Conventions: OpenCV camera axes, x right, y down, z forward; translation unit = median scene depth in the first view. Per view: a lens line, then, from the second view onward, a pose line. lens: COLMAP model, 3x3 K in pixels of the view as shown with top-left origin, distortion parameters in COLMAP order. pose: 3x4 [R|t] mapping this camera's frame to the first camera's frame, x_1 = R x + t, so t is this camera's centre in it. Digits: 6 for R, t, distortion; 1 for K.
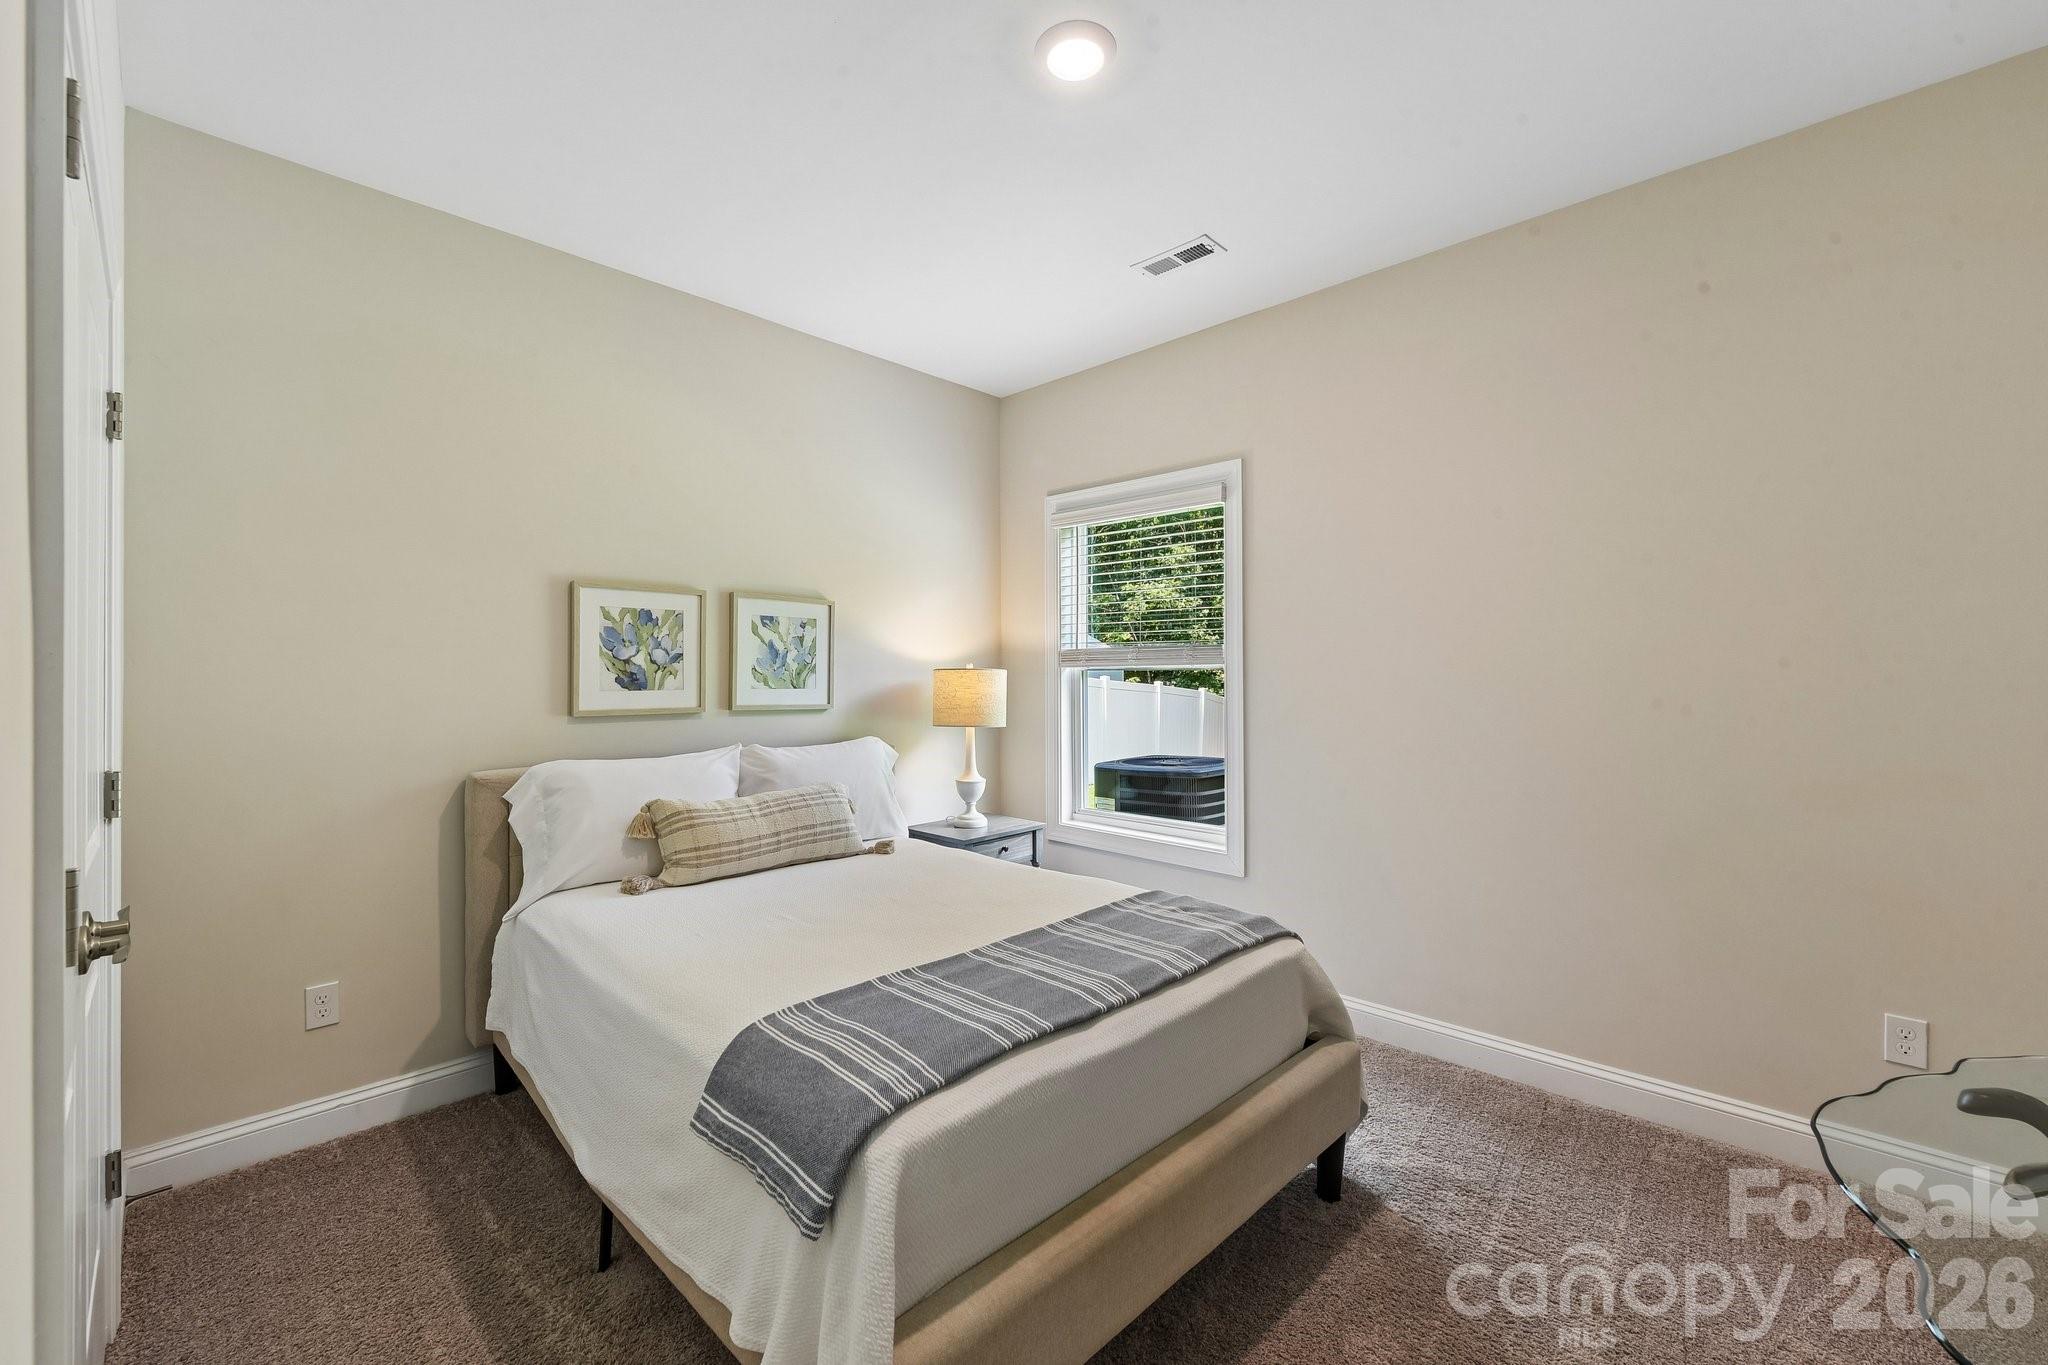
lens RADIAL K [[834.0, 0, 1016.7], [0, 834.0, 675.1], [0, 0, 1]] dist [-0.000605, -0.000899]
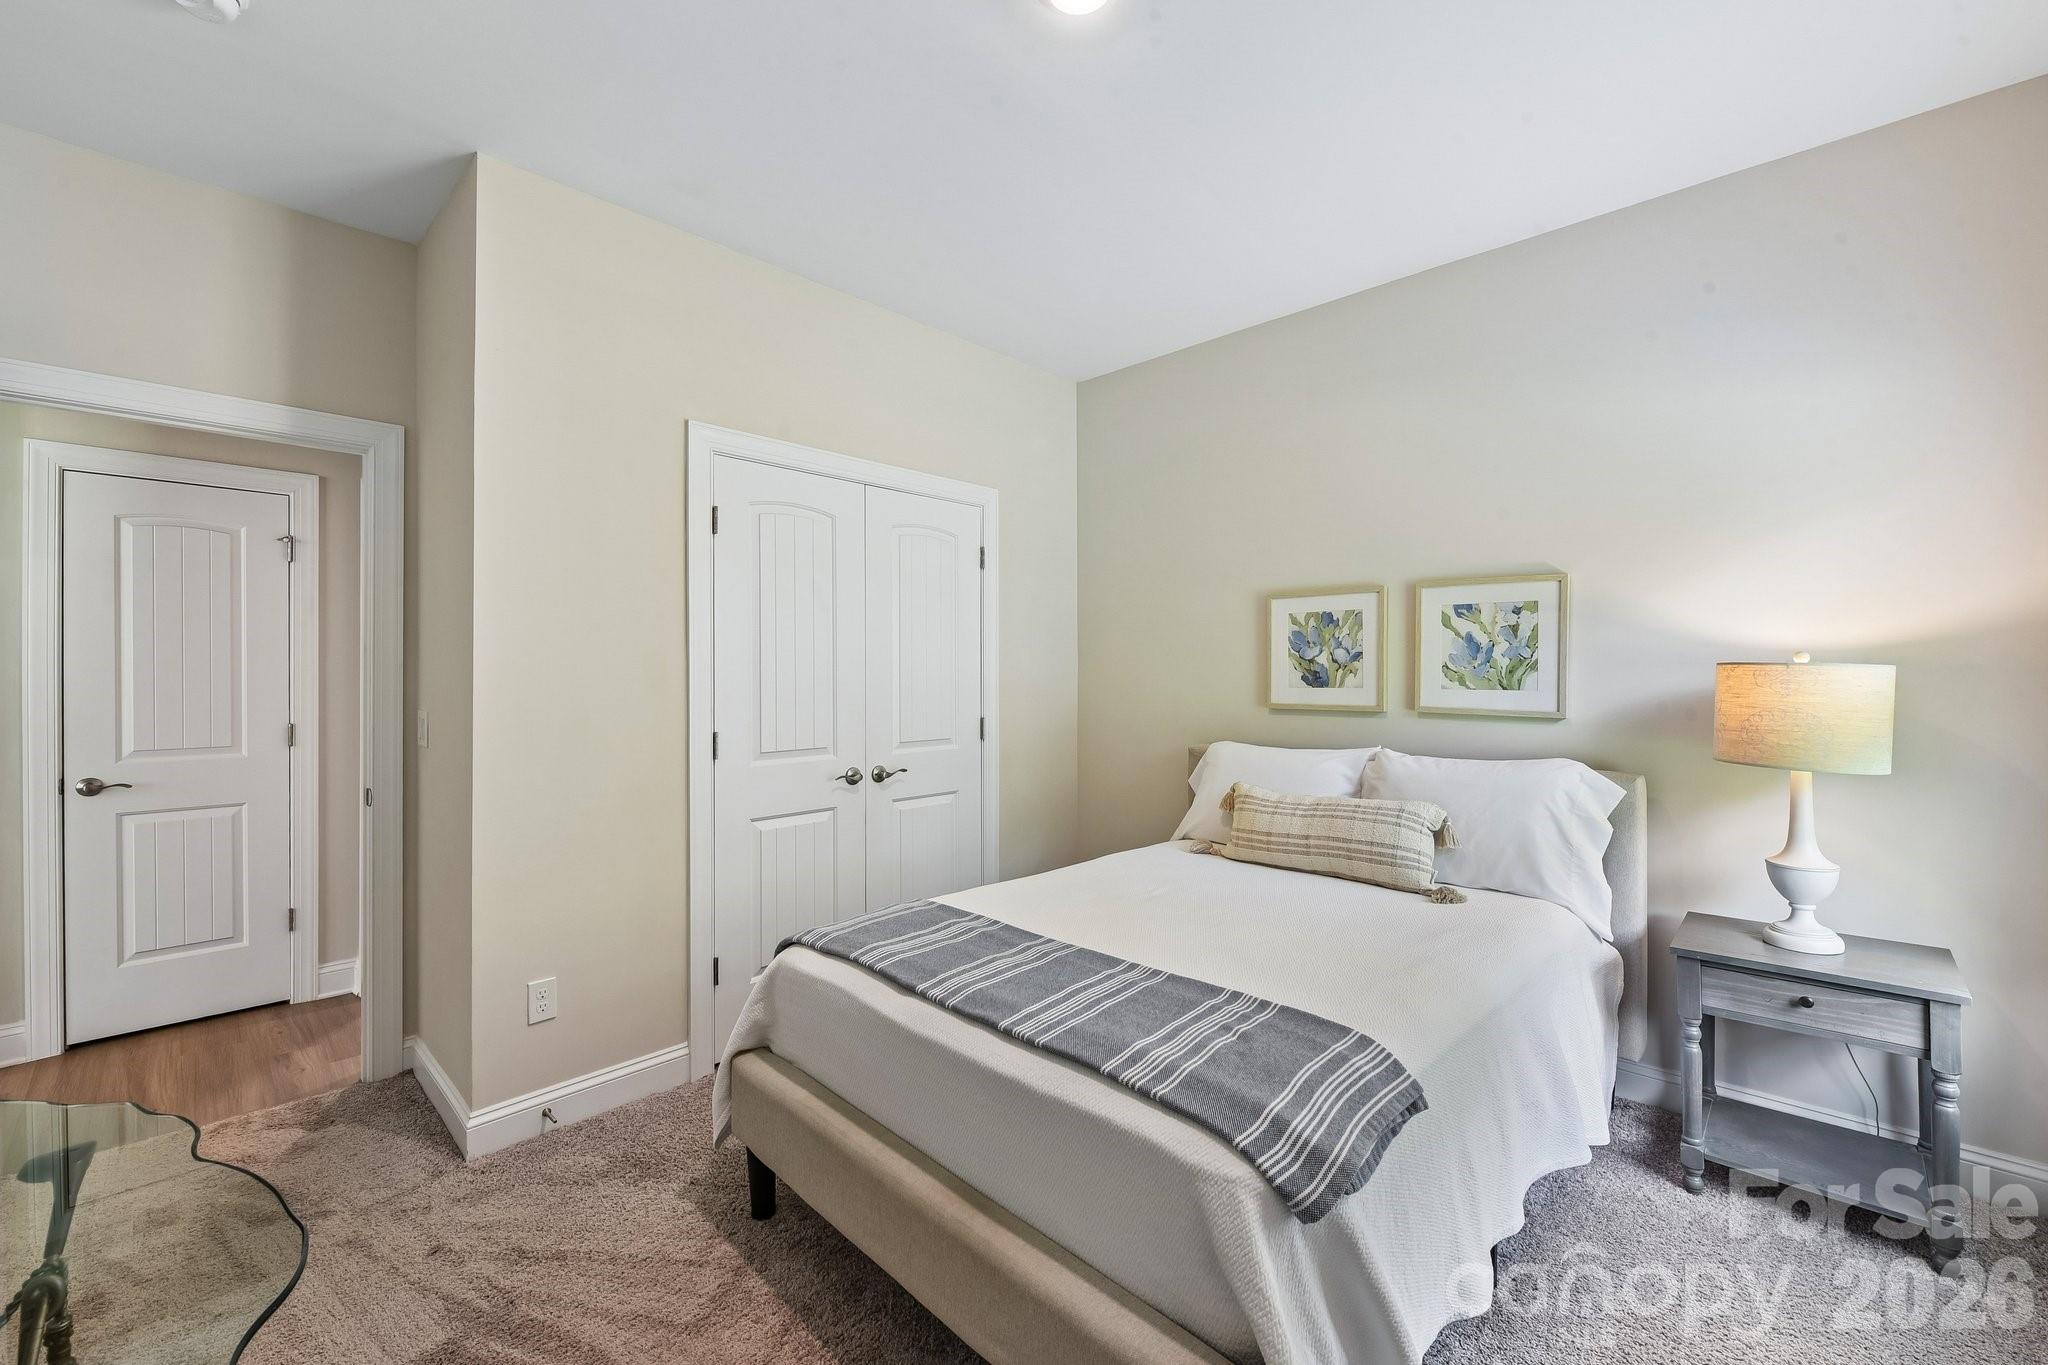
lens RADIAL K [[834.0, 0, 1016.9], [0, 834.0, 680.3], [0, 0, 1]] dist [-0.000605, -0.000899]
pose [[-0.009559, 0.011227, -0.999891, 0.619649], [0.003968, 0.999930, 0.011189, -0.004775], [0.999946, -0.003861, -0.009603, 0.603222]]
